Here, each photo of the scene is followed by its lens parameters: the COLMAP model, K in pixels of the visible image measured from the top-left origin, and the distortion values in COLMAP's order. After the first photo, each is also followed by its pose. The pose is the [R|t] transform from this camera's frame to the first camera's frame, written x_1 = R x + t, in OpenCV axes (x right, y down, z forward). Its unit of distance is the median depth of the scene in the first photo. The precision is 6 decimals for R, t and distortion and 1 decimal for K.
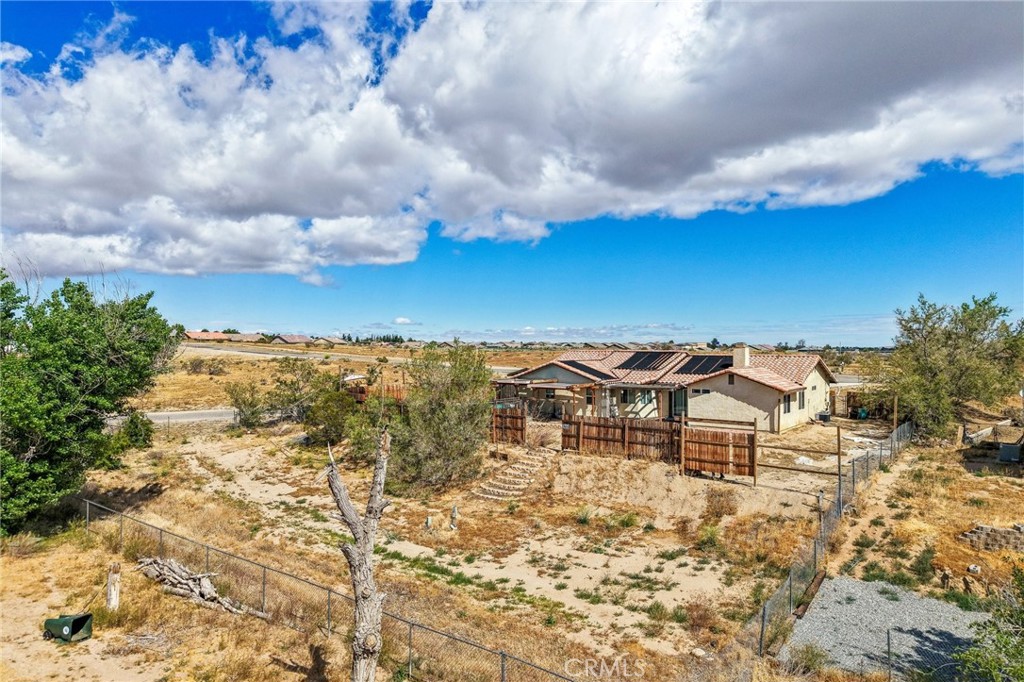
lens RADIAL K [[670.4, 0, 512.0], [0, 670.4, 341.0], [0, 0, 1]] dist [0.023761, -0.000953]
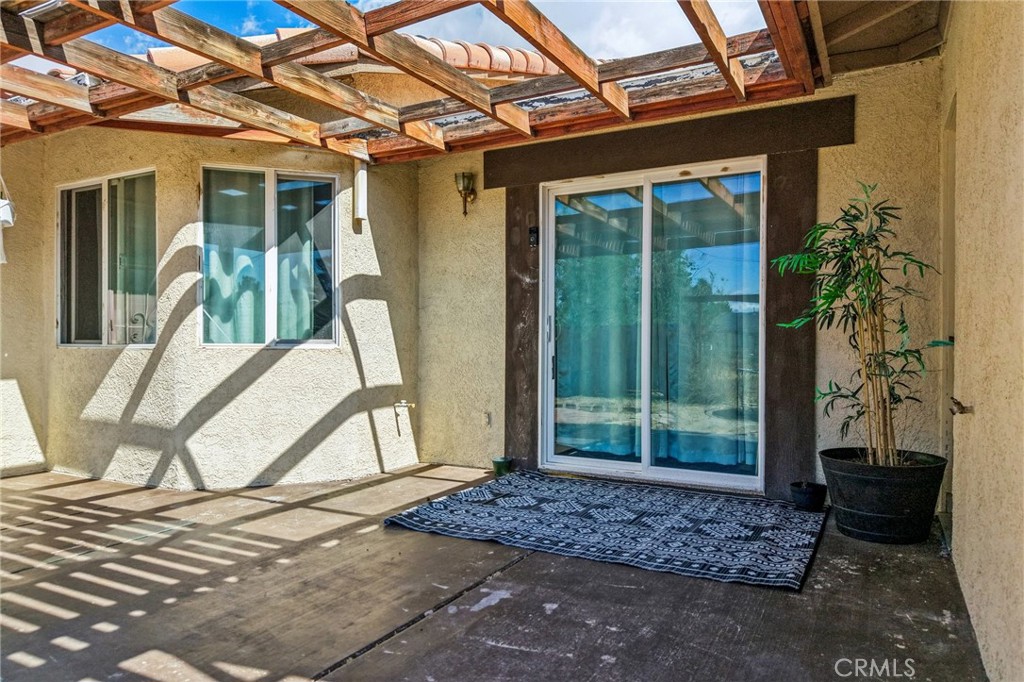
lens RADIAL K [[672.0, 0, 512.2], [0, 672.0, 345.7], [0, 0, 1]] dist [0.002659, 0.000818]
pose [[0.990696, -0.004452, 0.136022, 0.224418], [0.003014, 0.999937, 0.010780, 0.094519], [-0.136062, -0.010270, 0.990647, 0.914152]]
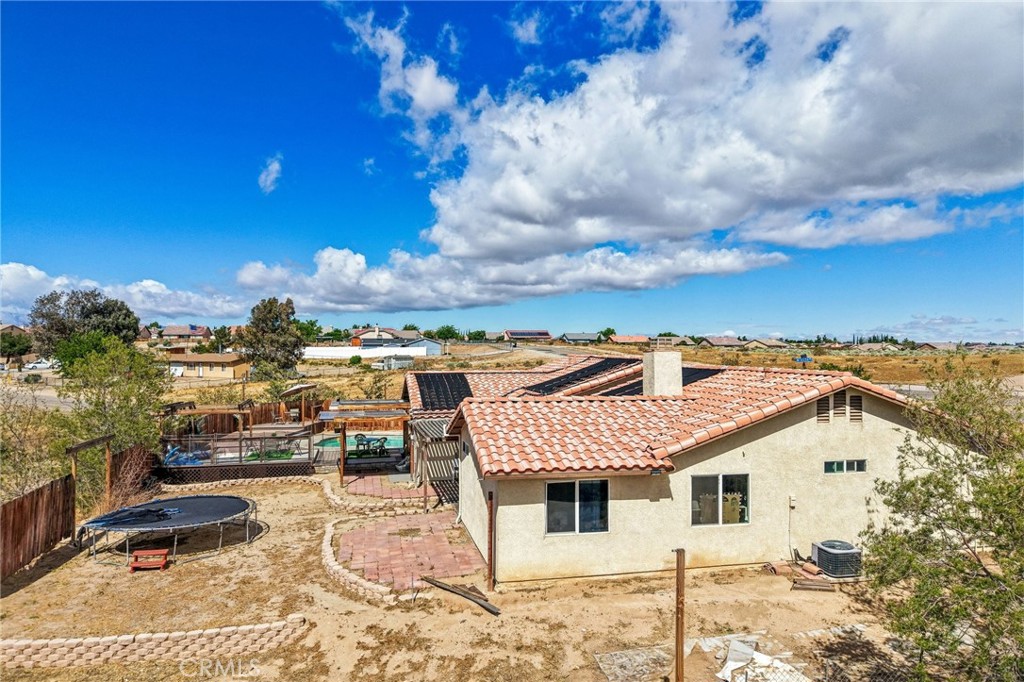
lens RADIAL K [[675.2, 0, 516.5], [0, 675.2, 342.0], [0, 0, 1]] dist [0.008981, 0.002277]
pose [[0.754649, -0.012801, -0.656004, 0.548187], [0.009433, 0.999918, -0.008661, 0.008274], [0.656061, 0.000348, 0.754708, 0.627507]]
